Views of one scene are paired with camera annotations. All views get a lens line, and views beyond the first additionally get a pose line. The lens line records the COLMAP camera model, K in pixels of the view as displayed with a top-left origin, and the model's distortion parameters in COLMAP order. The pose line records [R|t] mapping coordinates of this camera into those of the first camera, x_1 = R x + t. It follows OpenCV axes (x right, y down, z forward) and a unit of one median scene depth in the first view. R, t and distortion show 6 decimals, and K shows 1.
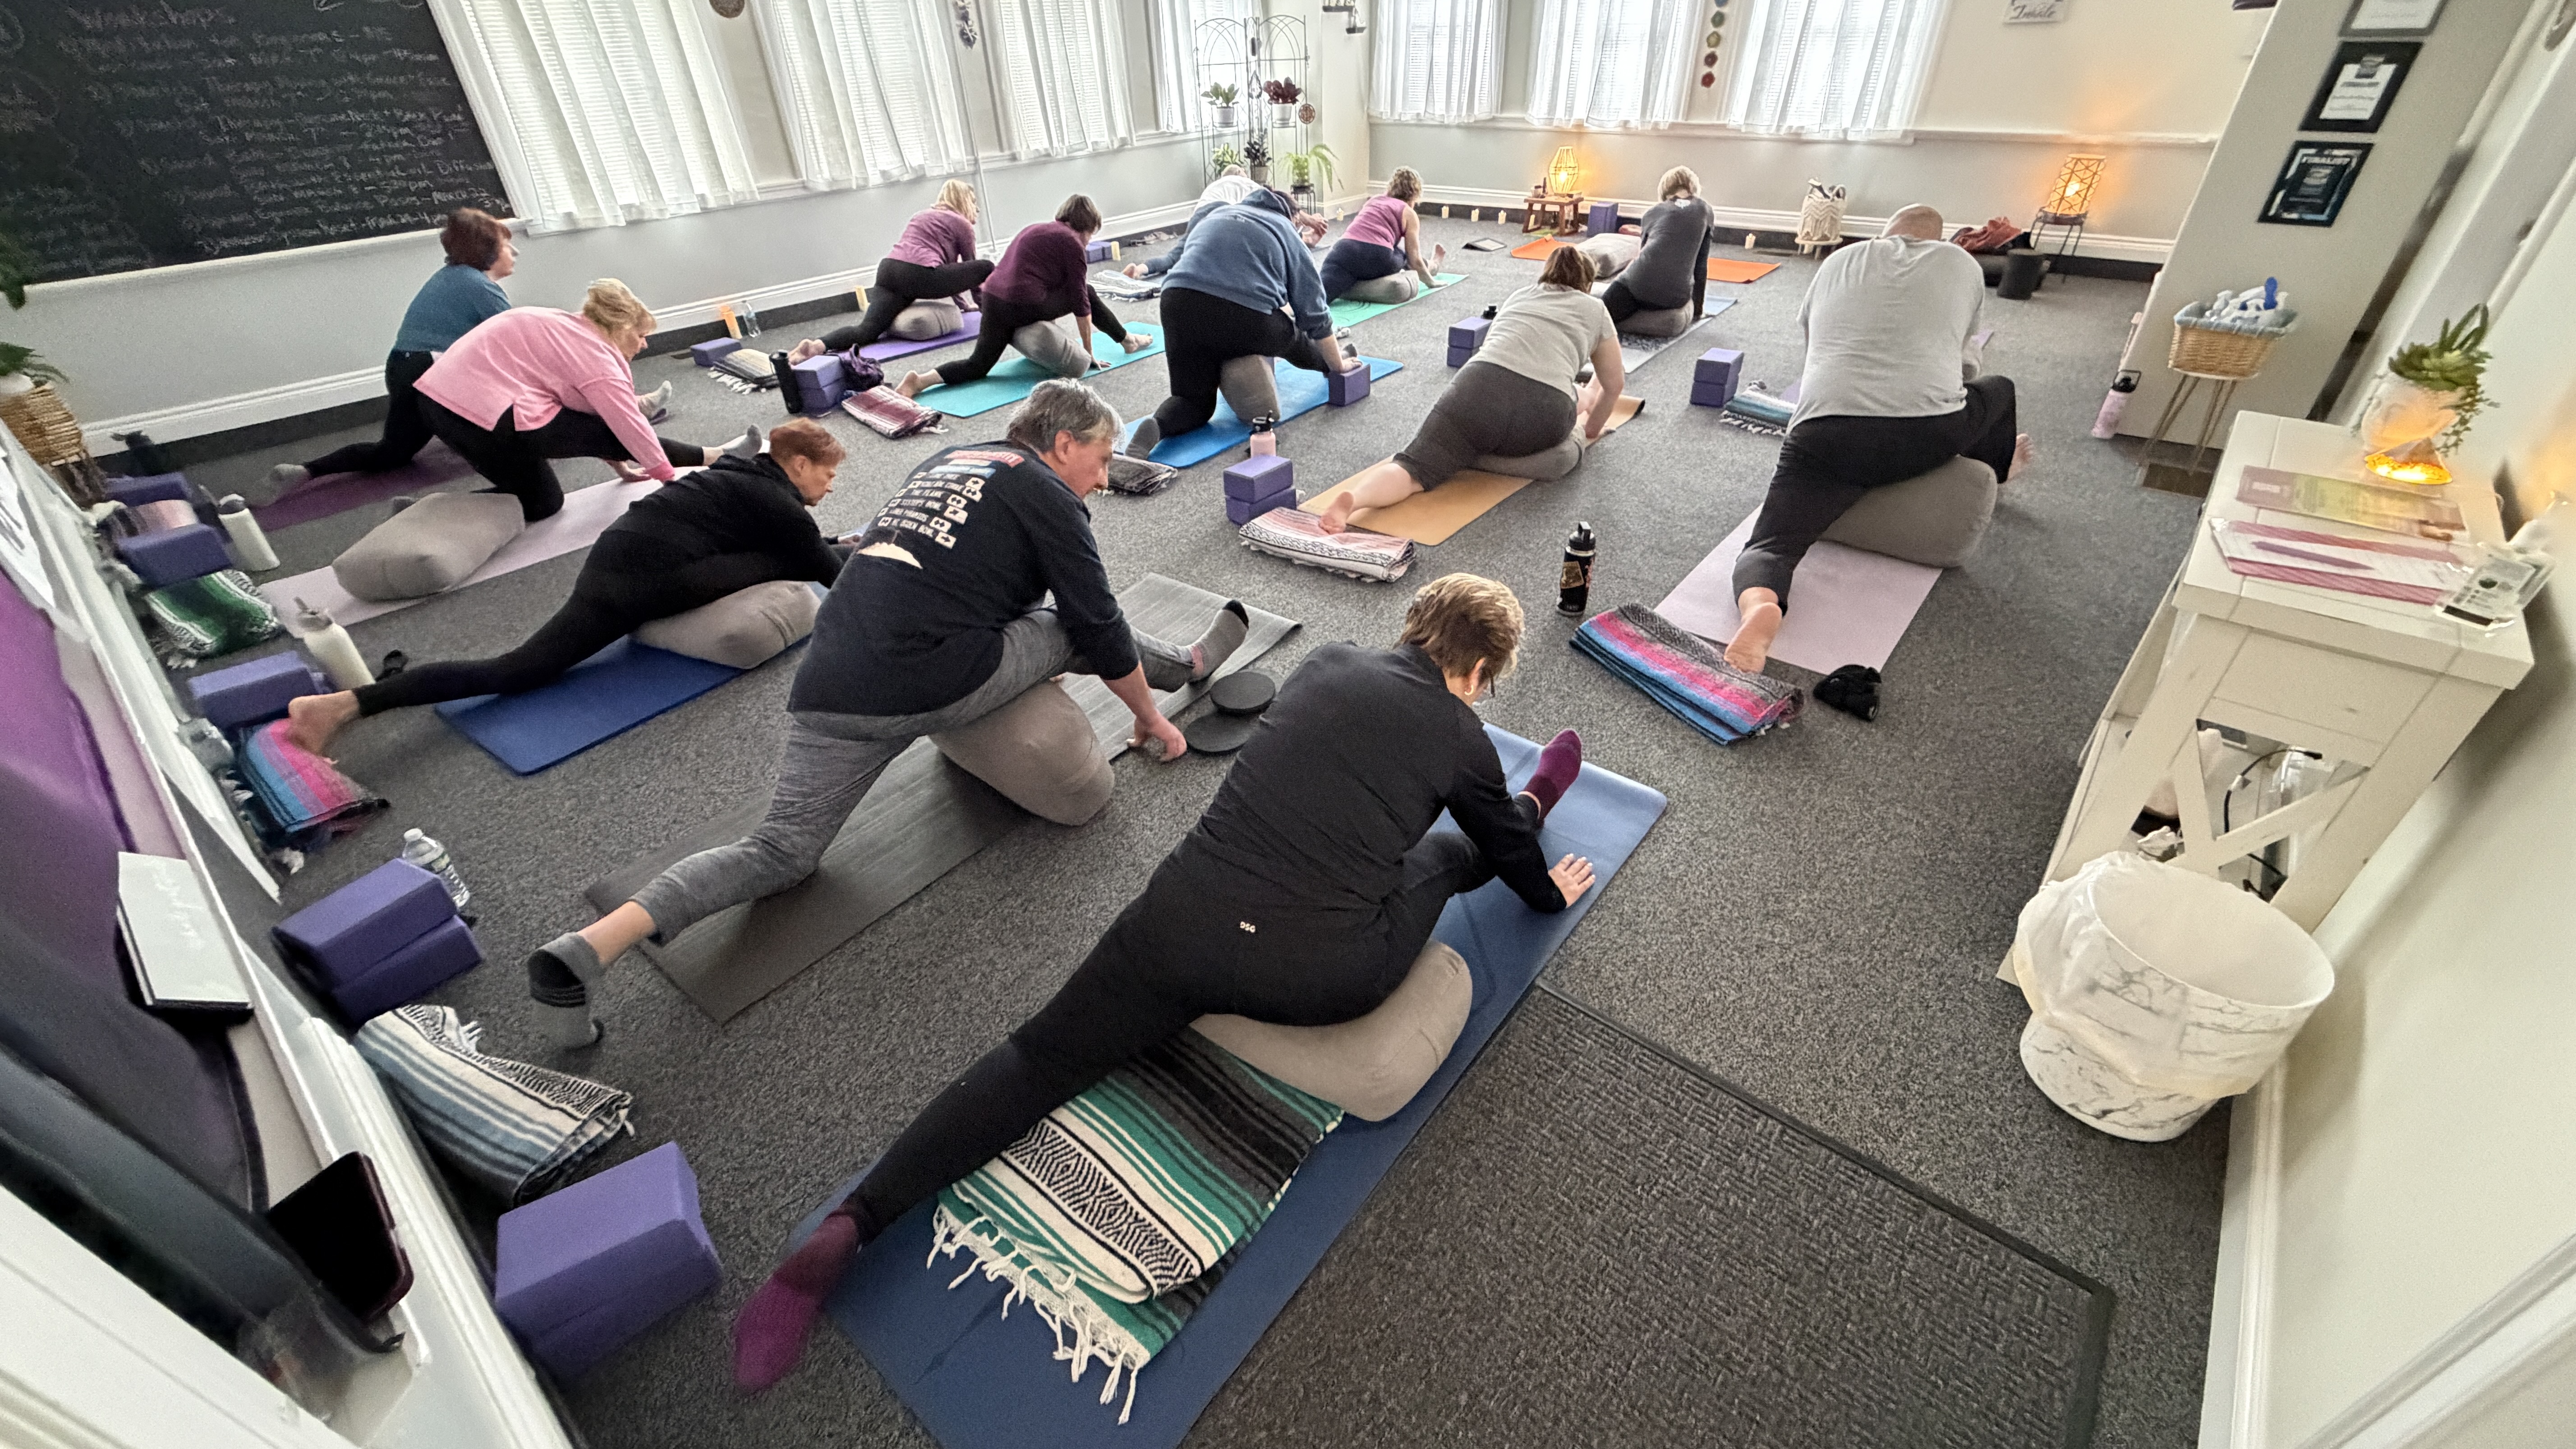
lens RADIAL K [[1025.0, 0, 1277.8], [0, 1025.0, 724.0], [0, 0, 1]] dist [-0.000189, 0.000160]
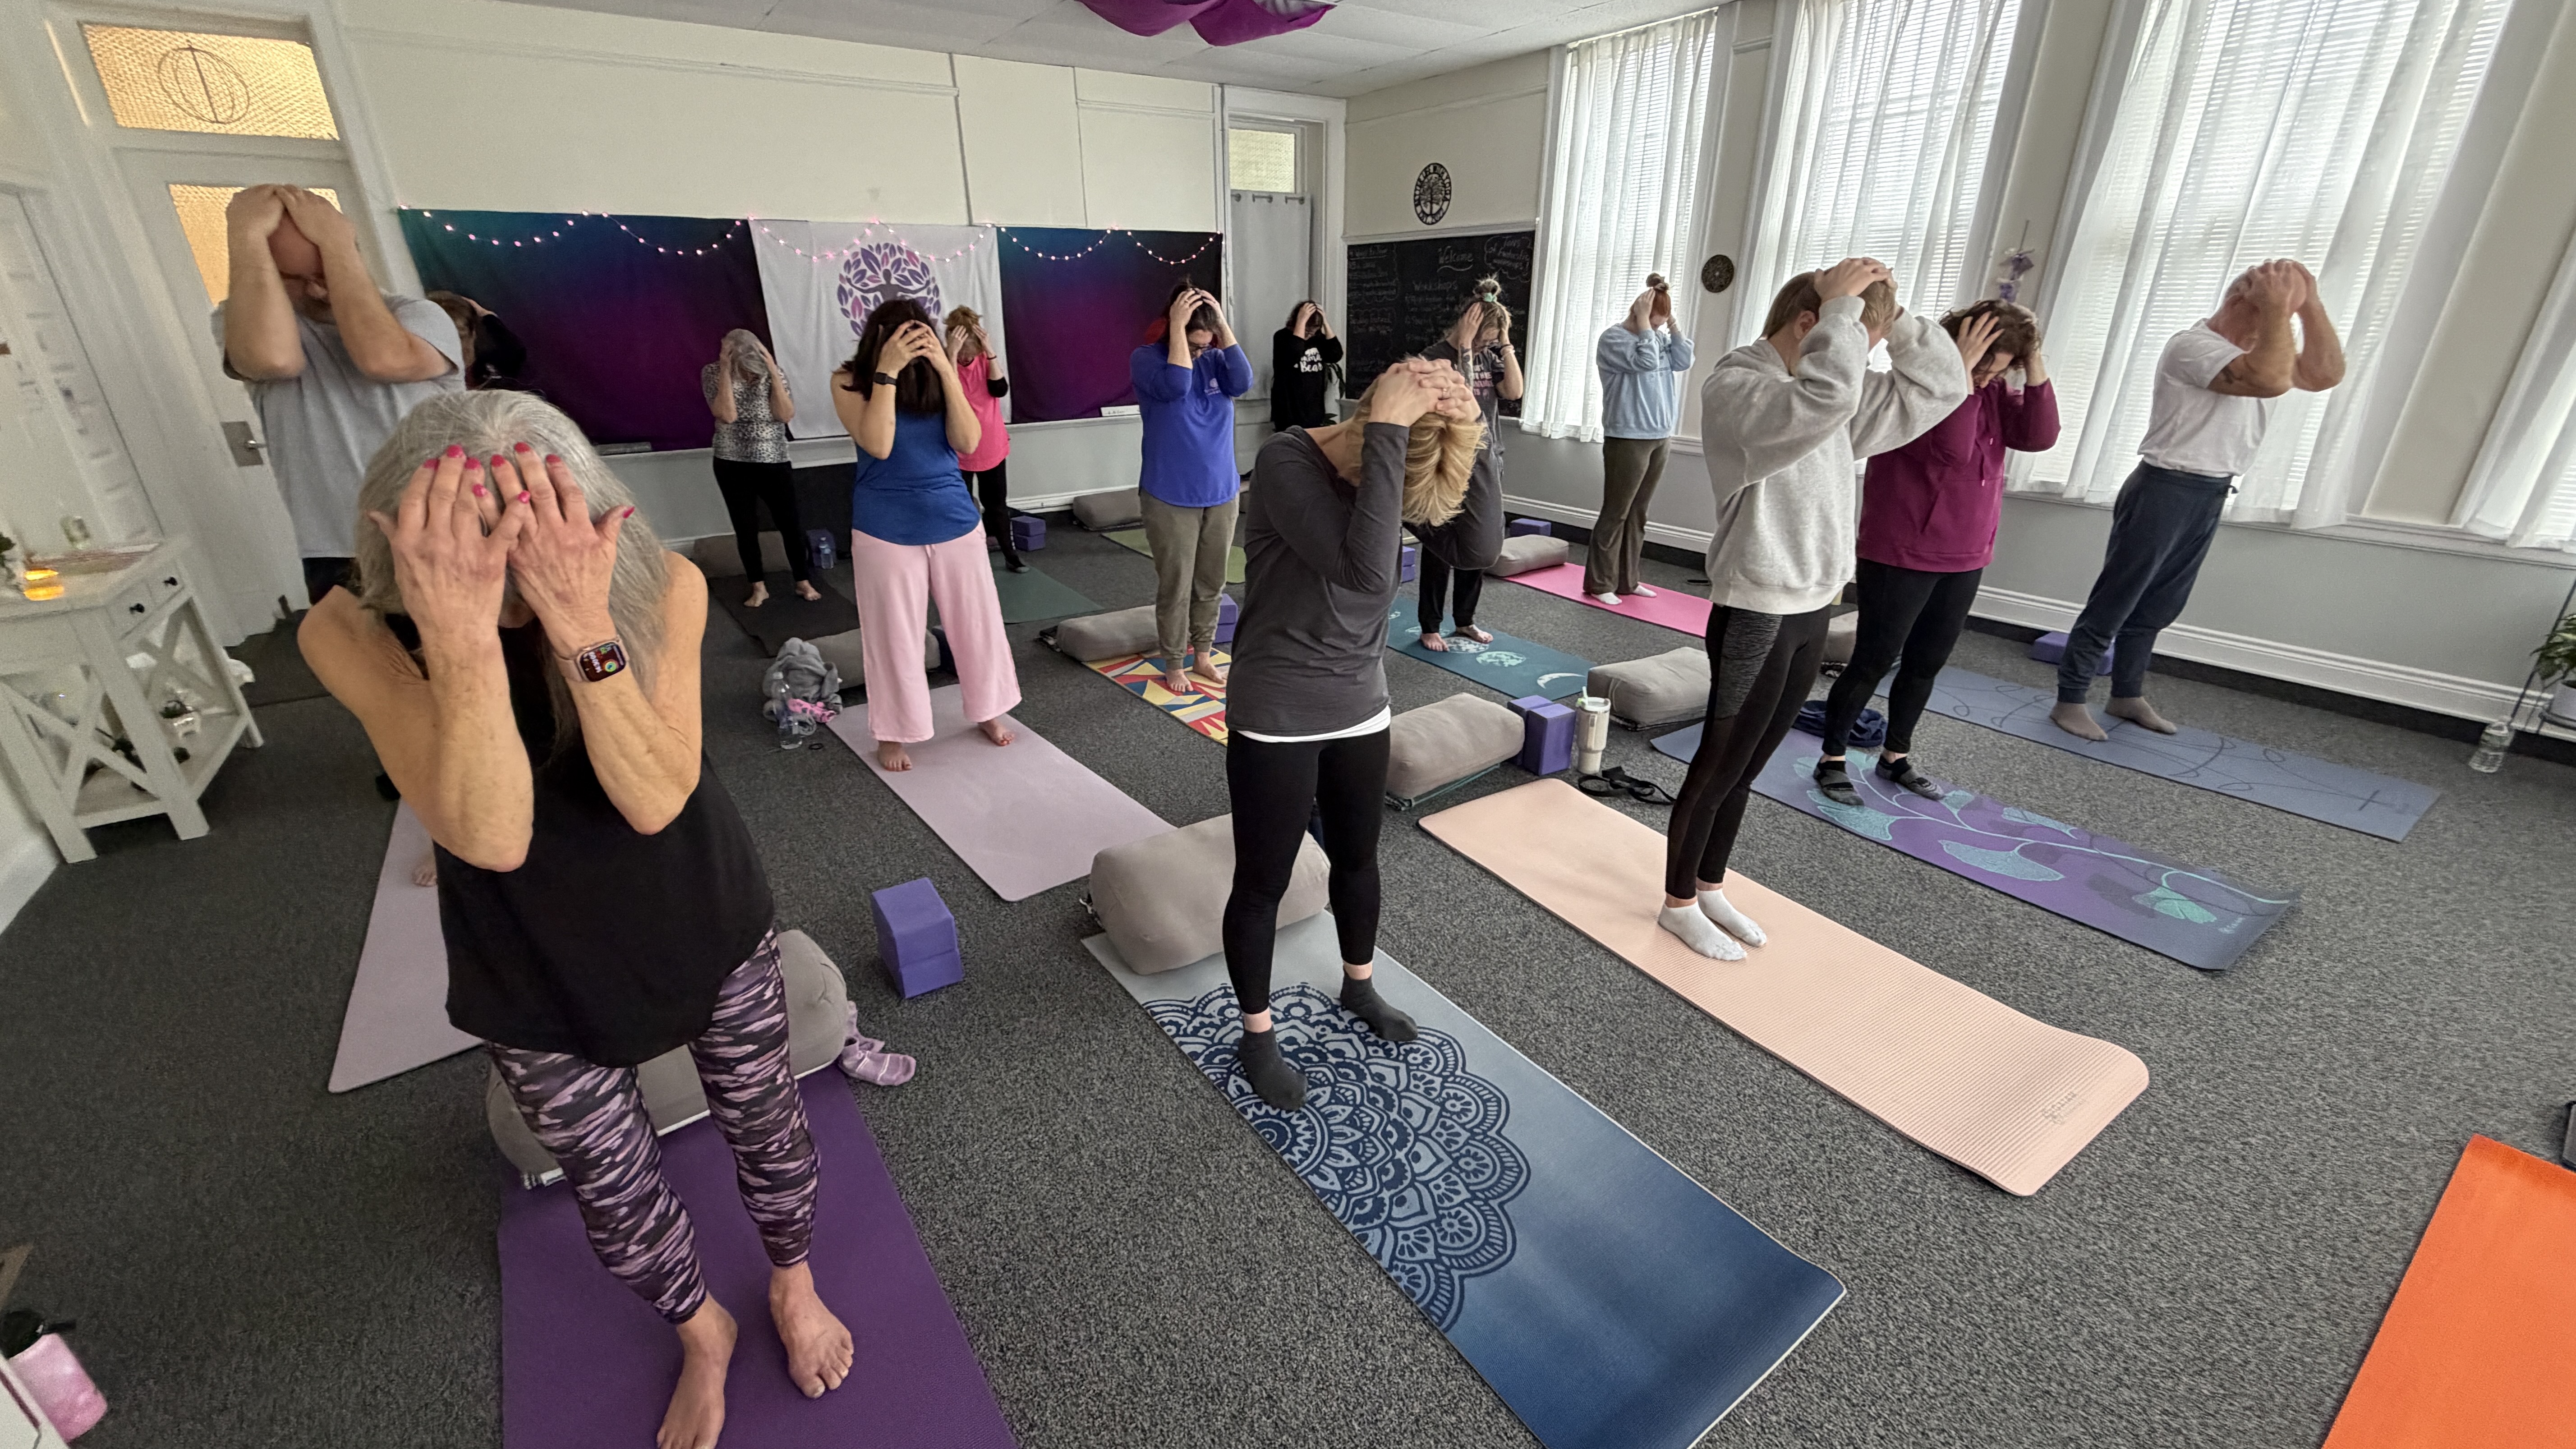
lens RADIAL K [[1025.0, 0, 1277.8], [0, 1025.0, 724.0], [0, 0, 1]] dist [-0.000189, 0.000160]
pose [[-0.259218, 0.404958, -0.876821, 0.539294], [-0.539540, 0.692269, 0.479229, -0.520348], [0.801064, 0.597305, 0.039043, 0.697593]]
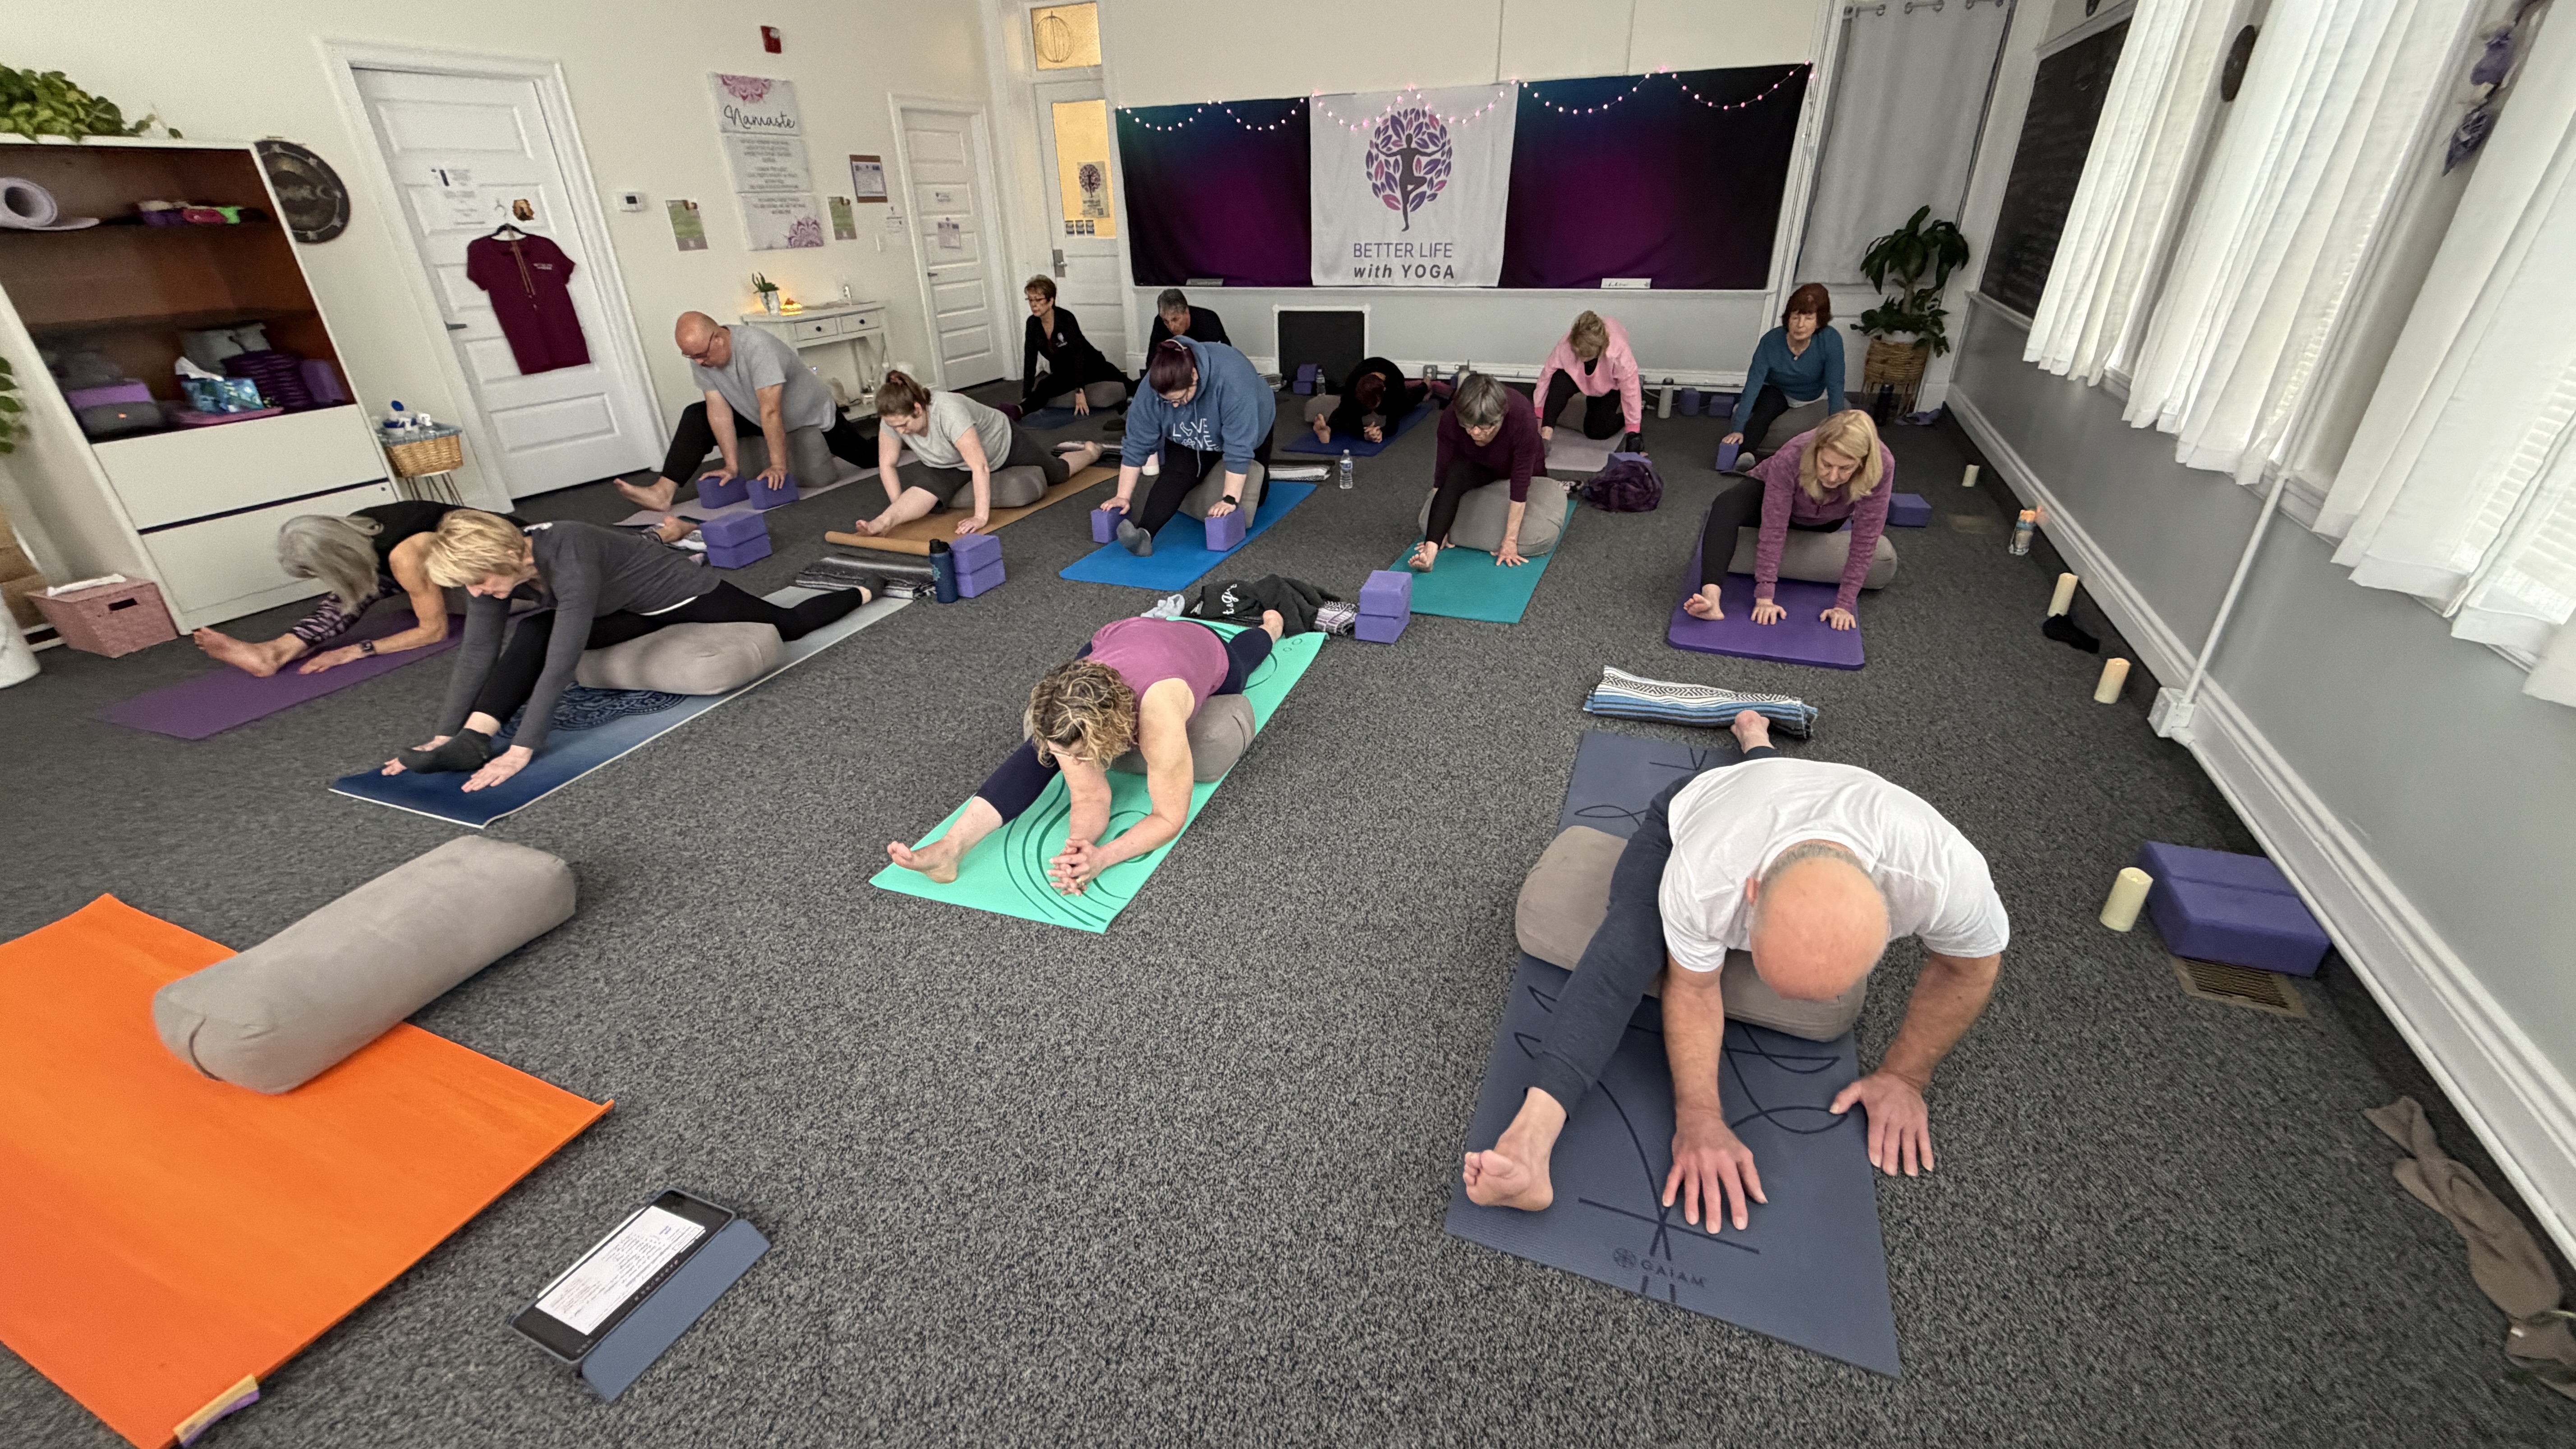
lens RADIAL K [[1025.0, 0, 1277.8], [0, 1025.0, 724.0], [0, 0, 1]] dist [-0.000189, 0.000160]
pose [[-0.954832, 0.184855, -0.232645, 0.121674], [-0.120195, 0.475751, 0.871329, -0.769396], [0.271750, 0.859936, -0.432044, 1.124396]]
